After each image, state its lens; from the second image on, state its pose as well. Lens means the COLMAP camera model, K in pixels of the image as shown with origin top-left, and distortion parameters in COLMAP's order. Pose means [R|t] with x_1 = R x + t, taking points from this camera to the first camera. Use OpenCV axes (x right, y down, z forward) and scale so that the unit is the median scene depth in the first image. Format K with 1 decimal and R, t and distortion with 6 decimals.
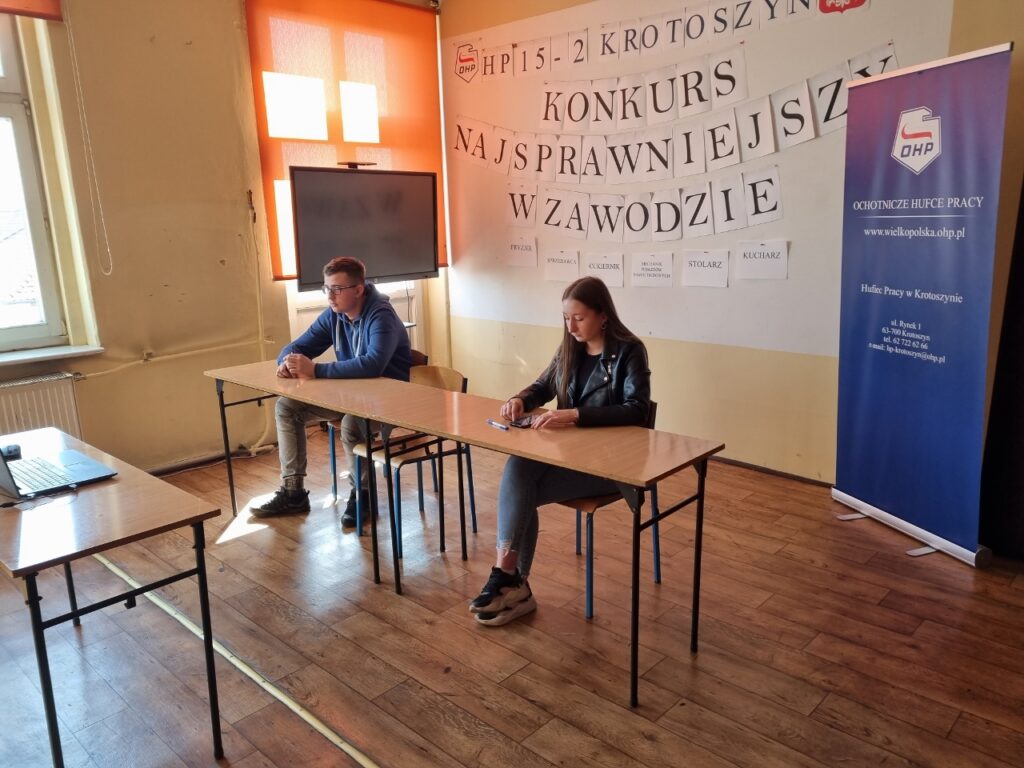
lens RADIAL K [[770.3, 0, 515.5], [0, 770.3, 392.1], [0, 0, 1]] dist [0.049549, -0.024552]
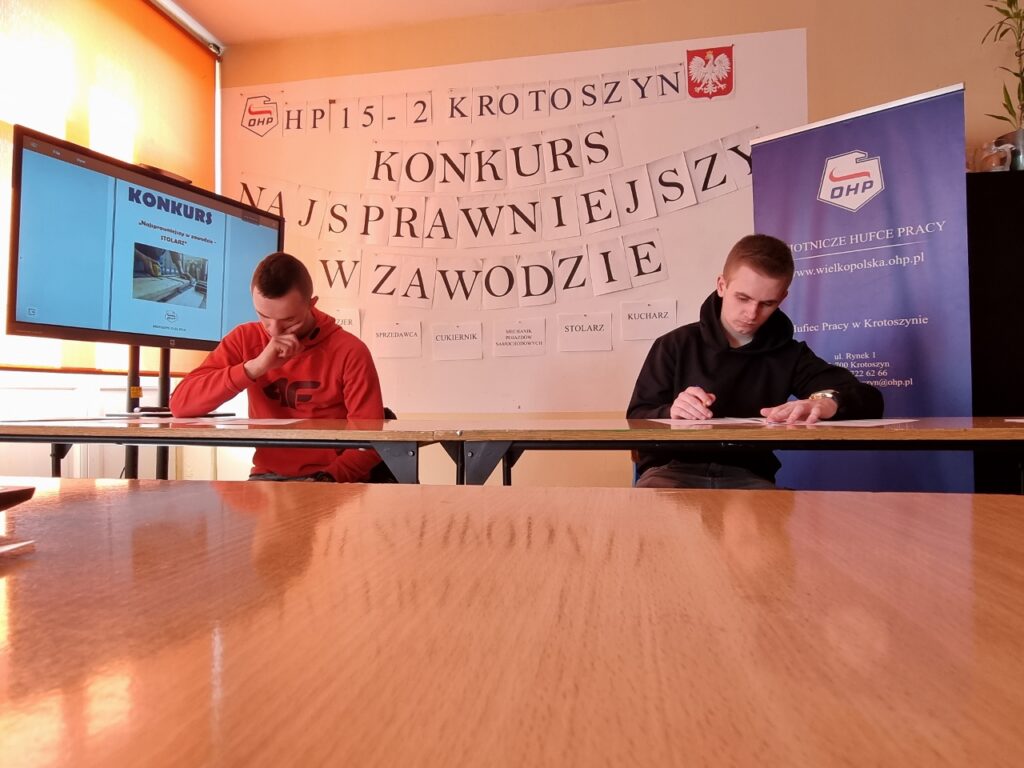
lens RADIAL K [[619.5, 0, 520.9], [0, 619.5, 382.1], [0, 0, 1]] dist [0.000269, -0.003885]
pose [[0.834414, 0.024619, 0.550589, -0.244625], [0.114885, 0.969287, -0.217450, 0.057022], [-0.539032, 0.244697, 0.805958, 0.463231]]
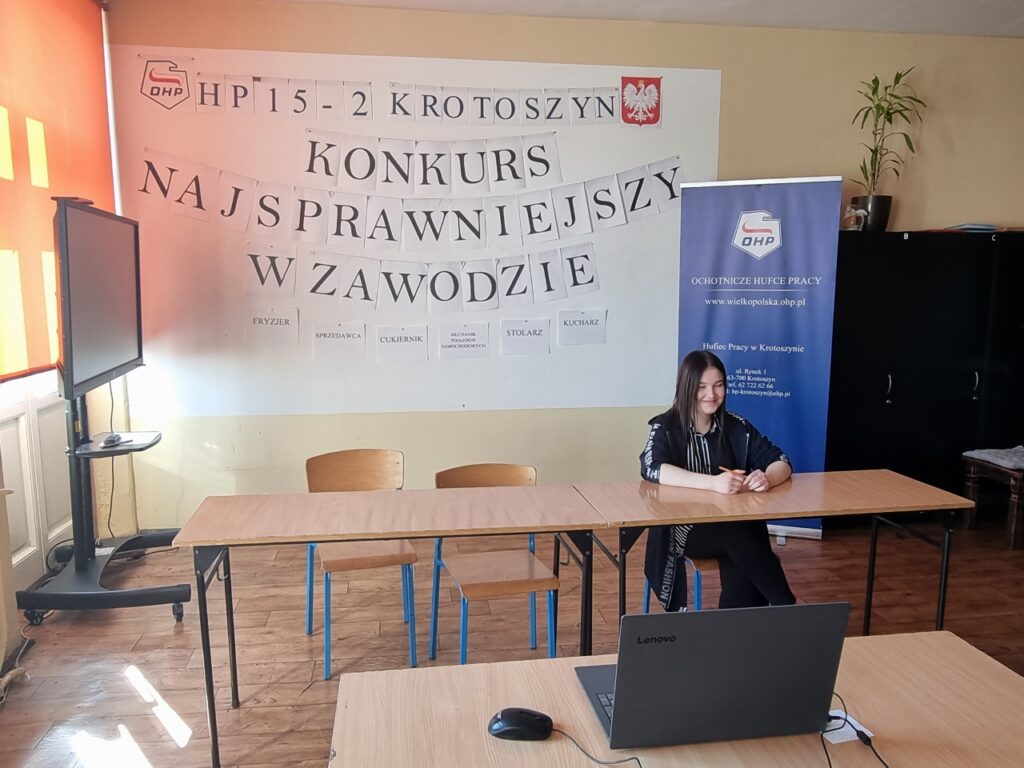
lens RADIAL K [[798.8, 0, 513.3], [0, 798.8, 395.2], [0, 0, 1]] dist [-0.001948, 0.004354]
pose [[0.616654, -0.088724, 0.782218, -0.623799], [0.163871, 0.986330, -0.017311, -0.069867], [-0.769989, 0.138858, 0.622764, 0.376150]]
